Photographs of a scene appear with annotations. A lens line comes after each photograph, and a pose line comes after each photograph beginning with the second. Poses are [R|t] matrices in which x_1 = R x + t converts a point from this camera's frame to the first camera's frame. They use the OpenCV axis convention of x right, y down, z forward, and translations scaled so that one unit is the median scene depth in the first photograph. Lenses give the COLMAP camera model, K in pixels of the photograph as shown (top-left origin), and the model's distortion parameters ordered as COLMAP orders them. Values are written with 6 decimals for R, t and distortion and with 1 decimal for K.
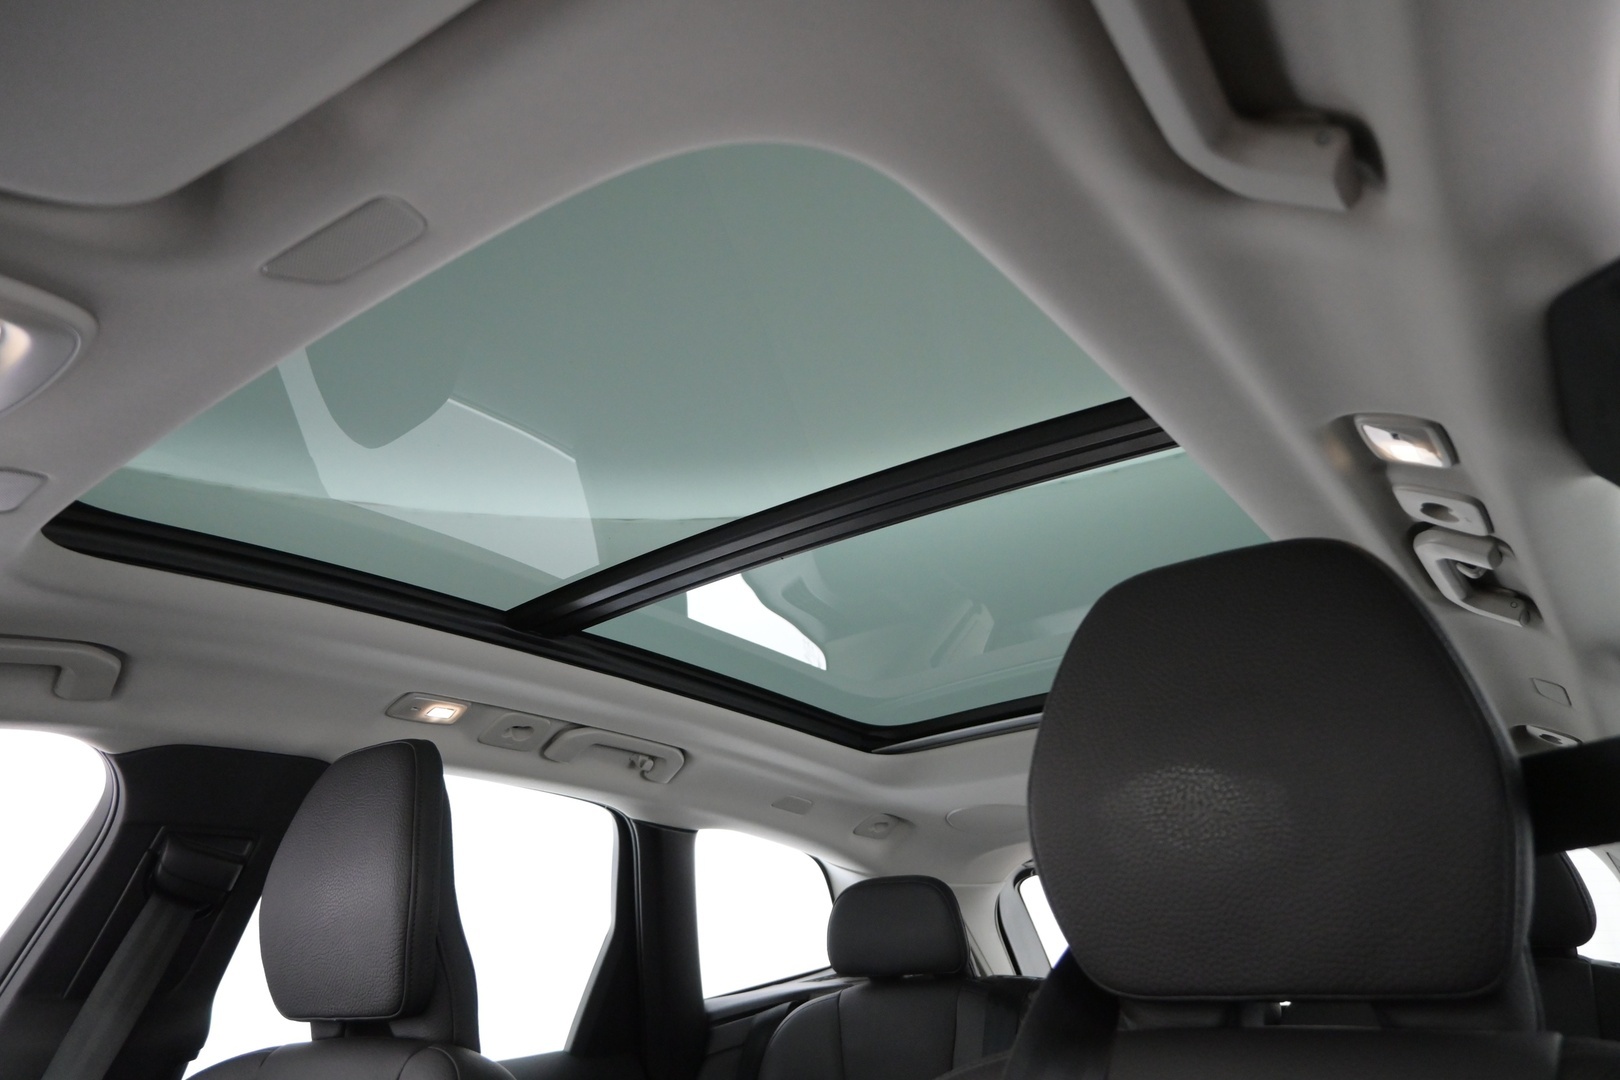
lens RADIAL K [[1098.0, 0, 815.2], [0, 1098.0, 536.1], [0, 0, 1]] dist [-0.009769, 0.012789]
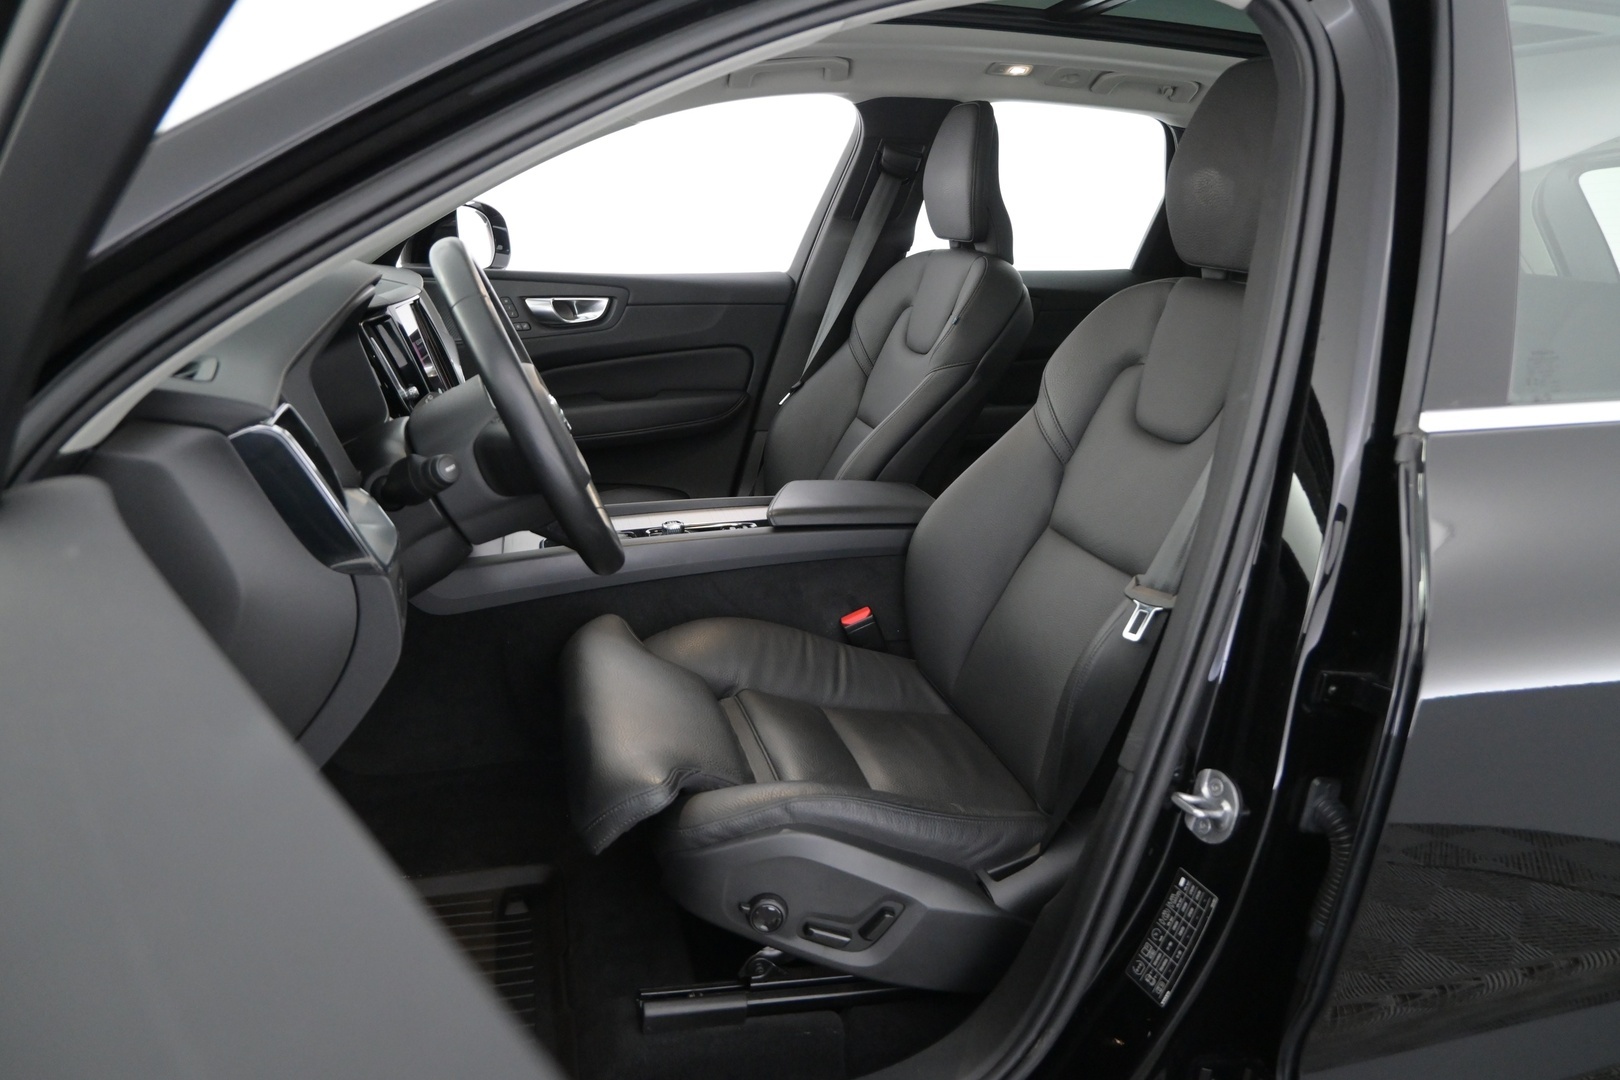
lens RADIAL K [[1098.0, 0, 811.5], [0, 1098.0, 528.6], [0, 0, 1]] dist [-0.009769, 0.012789]
pose [[0.794824, 0.237870, -0.558276, 0.582059], [0.160421, 0.804884, 0.571338, -0.322824], [0.585251, -0.543673, 0.601582, -0.653574]]
